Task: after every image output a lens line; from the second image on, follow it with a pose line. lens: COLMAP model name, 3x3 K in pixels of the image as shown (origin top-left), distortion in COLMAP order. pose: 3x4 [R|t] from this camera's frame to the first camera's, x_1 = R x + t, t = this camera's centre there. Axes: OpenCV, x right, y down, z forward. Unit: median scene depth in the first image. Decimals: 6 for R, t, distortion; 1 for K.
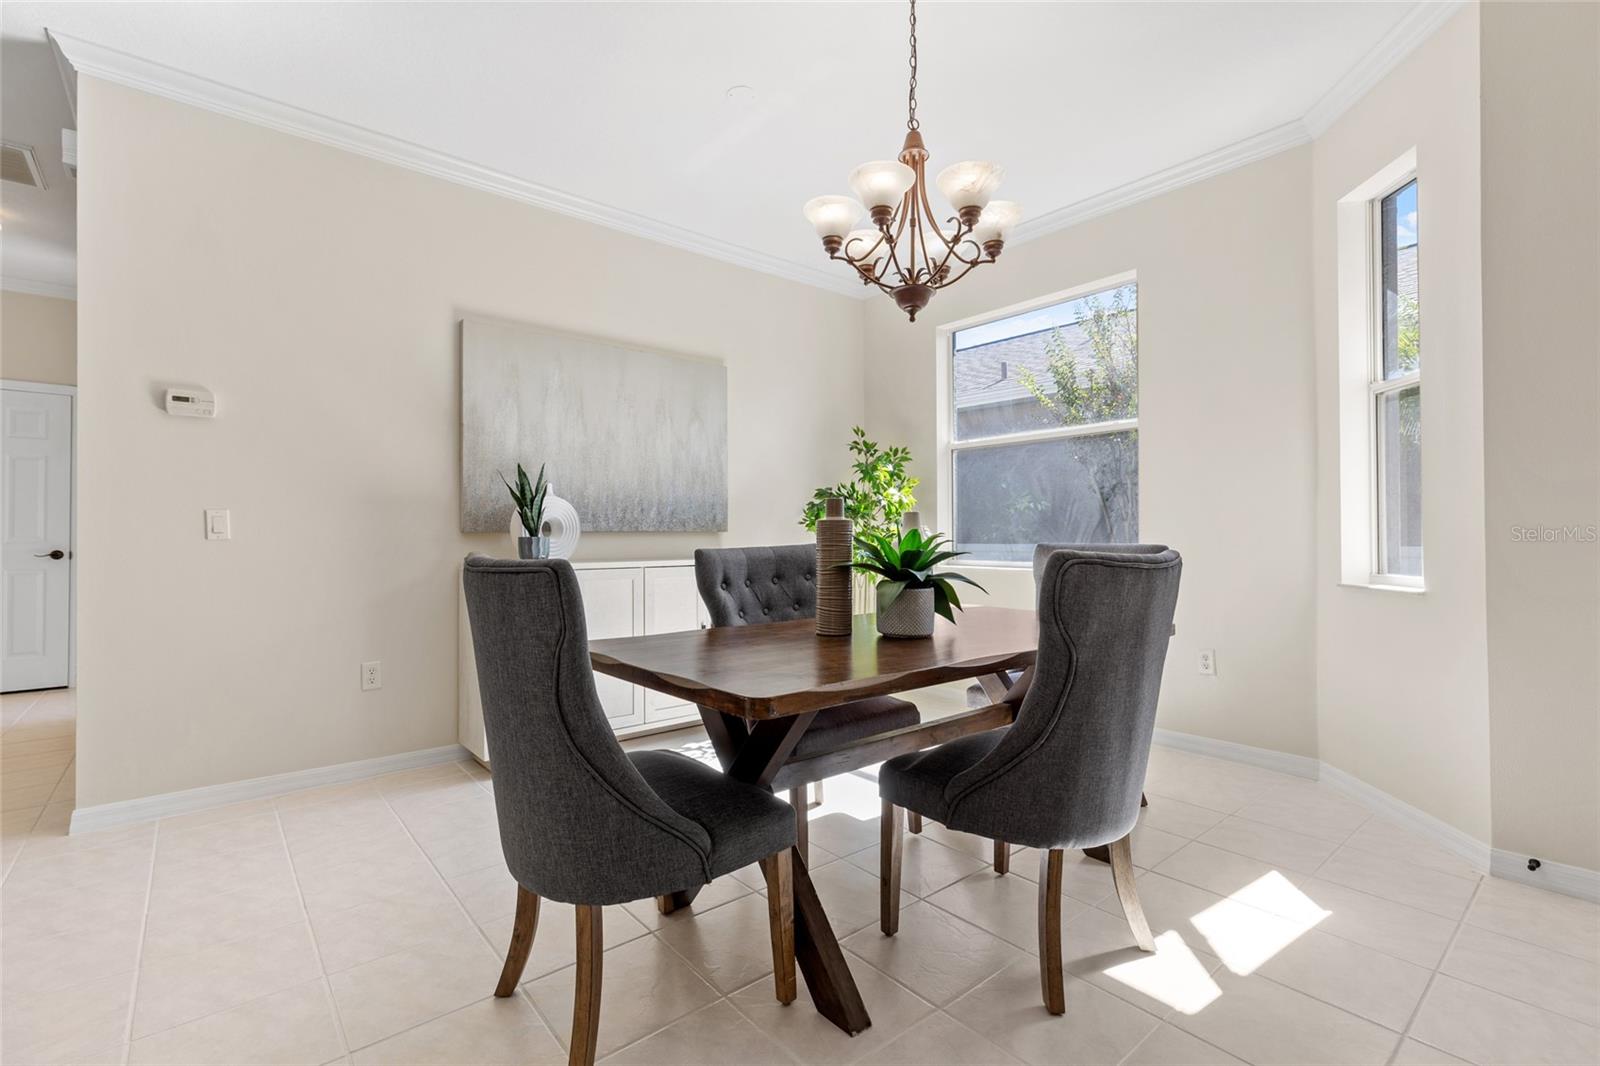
lens RADIAL K [[722.1, 0, 797.6], [0, 722.1, 533.5], [0, 0, 1]] dist [0.004029, 0.001618]
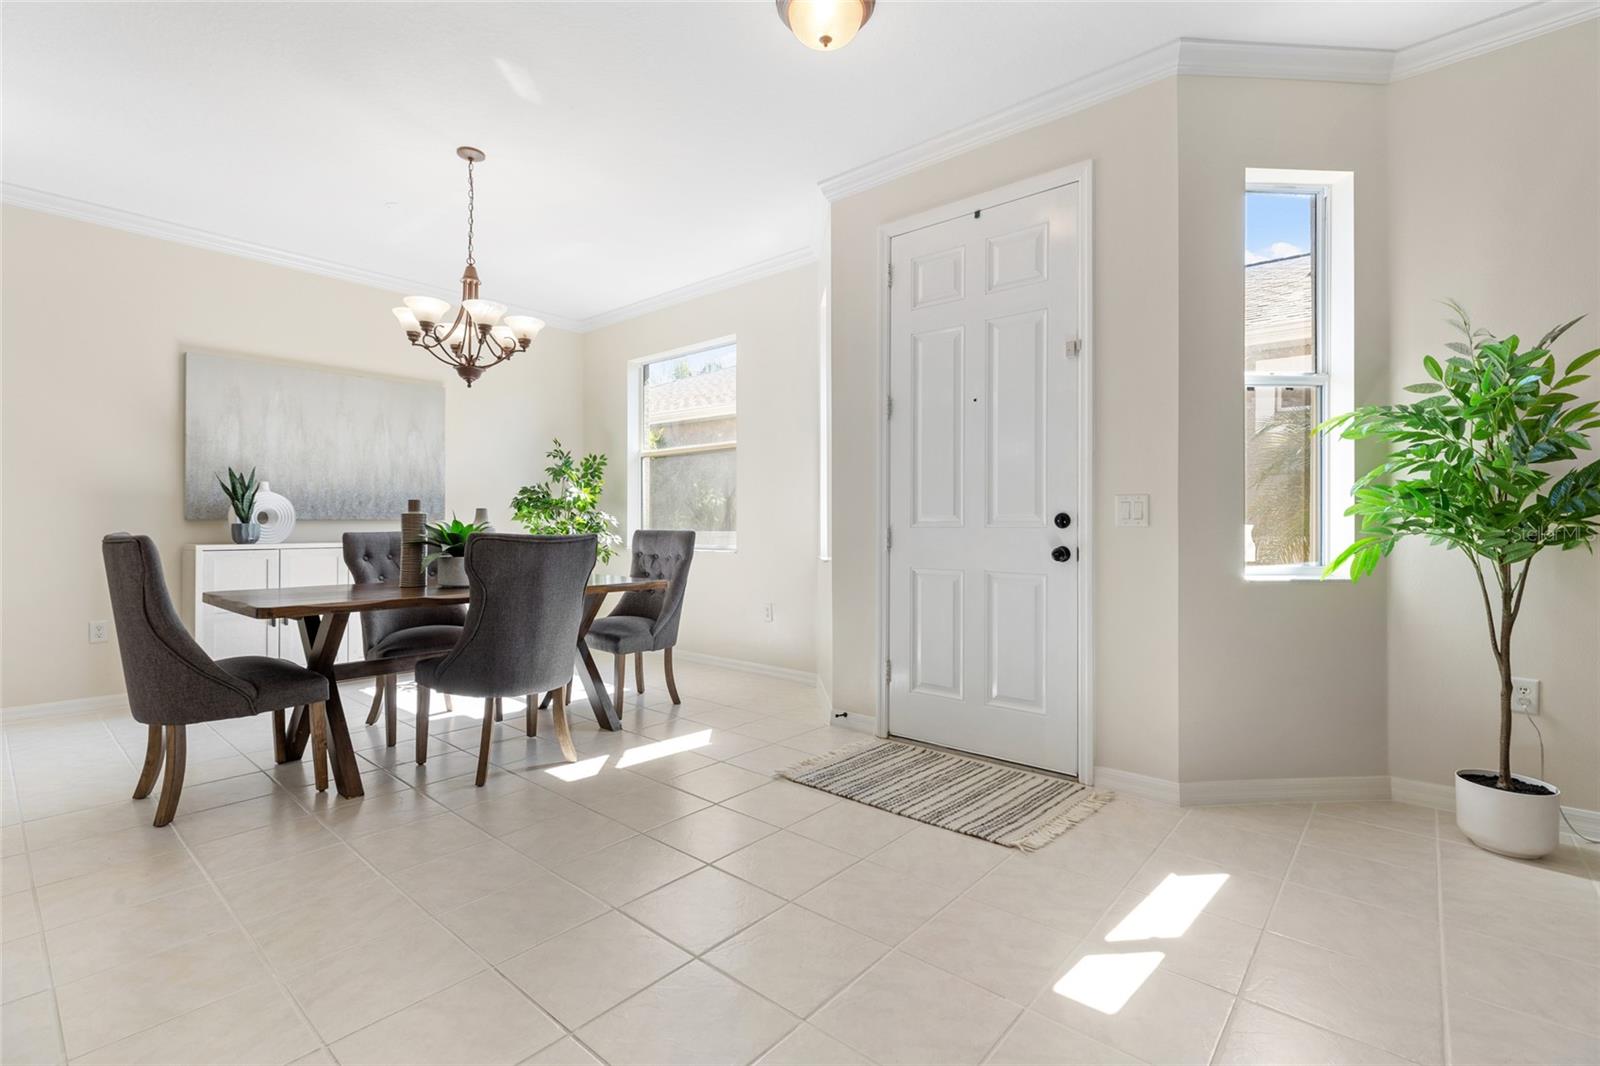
lens RADIAL K [[722.1, 0, 800.3], [0, 722.1, 526.2], [0, 0, 1]] dist [0.004029, 0.001618]
pose [[0.987337, 0.004278, 0.158581, 0.401929], [-0.005159, 0.999973, 0.005149, -0.002208], [-0.158555, -0.005902, 0.987333, -0.430439]]
